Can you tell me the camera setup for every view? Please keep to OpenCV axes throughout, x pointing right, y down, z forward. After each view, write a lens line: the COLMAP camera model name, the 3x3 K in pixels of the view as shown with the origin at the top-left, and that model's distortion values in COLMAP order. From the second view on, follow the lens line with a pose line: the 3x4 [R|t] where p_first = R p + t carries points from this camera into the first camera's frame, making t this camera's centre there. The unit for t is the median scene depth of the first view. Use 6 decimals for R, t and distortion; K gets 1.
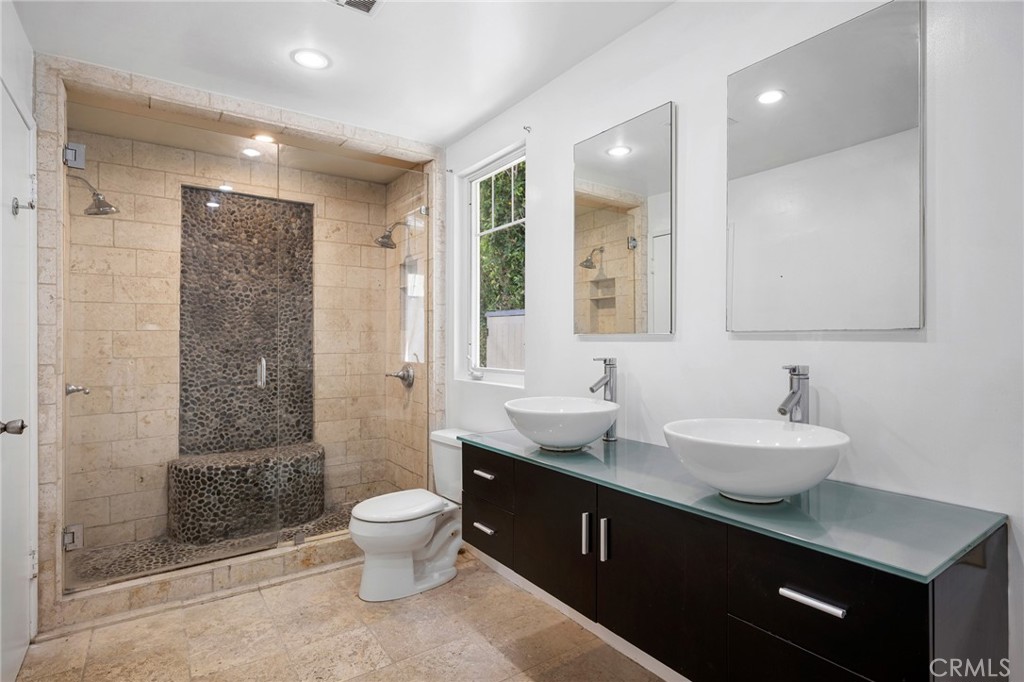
lens RADIAL K [[518.2, 0, 515.3], [0, 518.2, 339.2], [0, 0, 1]] dist [-0.009433, 0.003691]
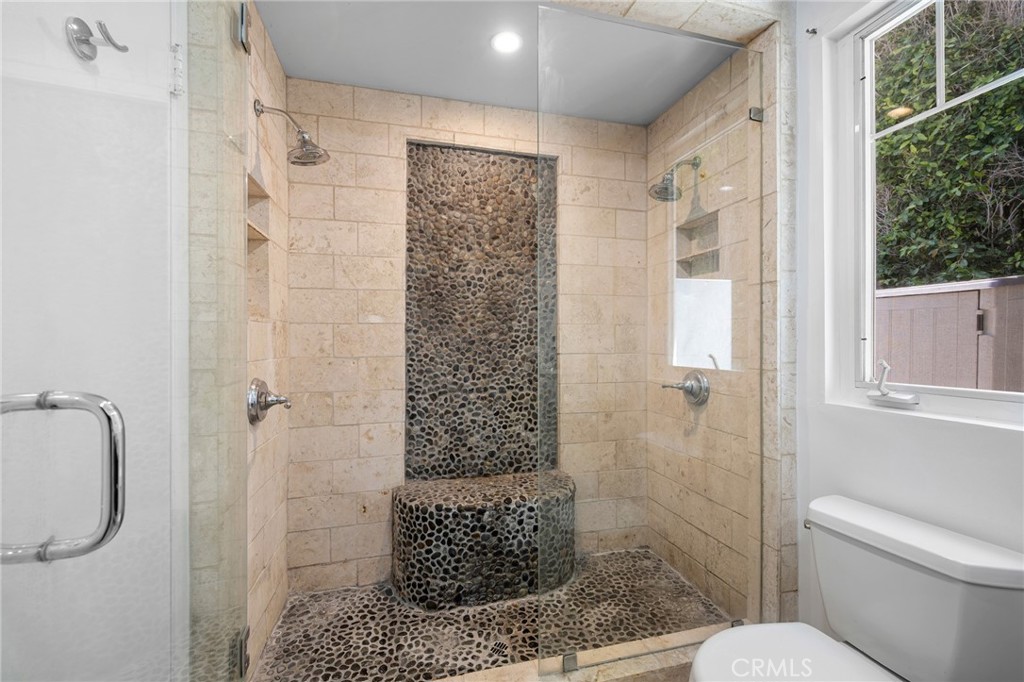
lens RADIAL K [[427.6, 0, 510.7], [0, 427.6, 342.6], [0, 0, 1]] dist [0.000523, -0.000432]
pose [[0.934953, -0.000529, -0.354770, -0.261624], [0.001413, 0.999997, 0.002233, 0.011452], [0.354768, -0.002589, 0.934951, 0.436865]]
